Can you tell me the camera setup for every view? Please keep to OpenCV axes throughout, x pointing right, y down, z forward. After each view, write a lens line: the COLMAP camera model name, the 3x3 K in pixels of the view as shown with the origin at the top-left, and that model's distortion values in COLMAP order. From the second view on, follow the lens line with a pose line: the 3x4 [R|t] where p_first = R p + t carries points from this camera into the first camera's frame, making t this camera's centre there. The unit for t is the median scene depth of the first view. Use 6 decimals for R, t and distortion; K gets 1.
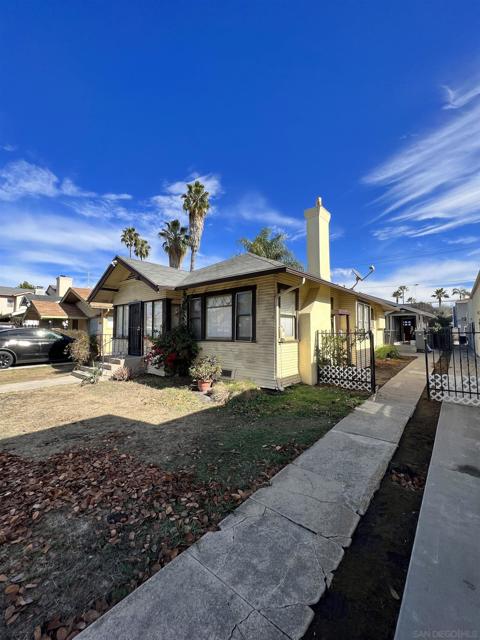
lens RADIAL K [[256.6, 0, 240.0], [0, 256.6, 320.0], [0, 0, 1]] dist [-0.002463, -0.000423]
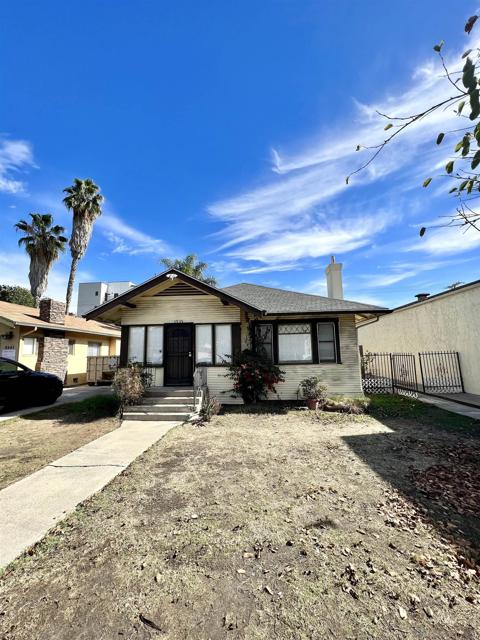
lens RADIAL K [[255.2, 0, 240.0], [0, 255.2, 320.0], [0, 0, 1]] dist [-0.001605, -0.000172]
pose [[0.813727, 0.061509, 0.577983, -0.748967], [-0.008977, 0.995596, -0.093312, -0.003114], [-0.581177, 0.070742, 0.810696, 0.182930]]
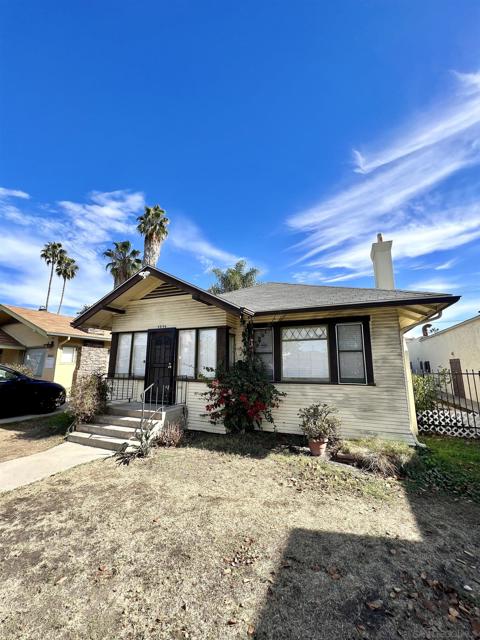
lens RADIAL K [[255.2, 0, 240.0], [0, 255.2, 320.0], [0, 0, 1]] dist [-0.001605, -0.000172]
pose [[0.955506, 0.058650, 0.289082, -0.412525], [-0.019780, 0.990568, -0.135589, -0.000219], [-0.294308, 0.123838, 0.947653, 0.232938]]
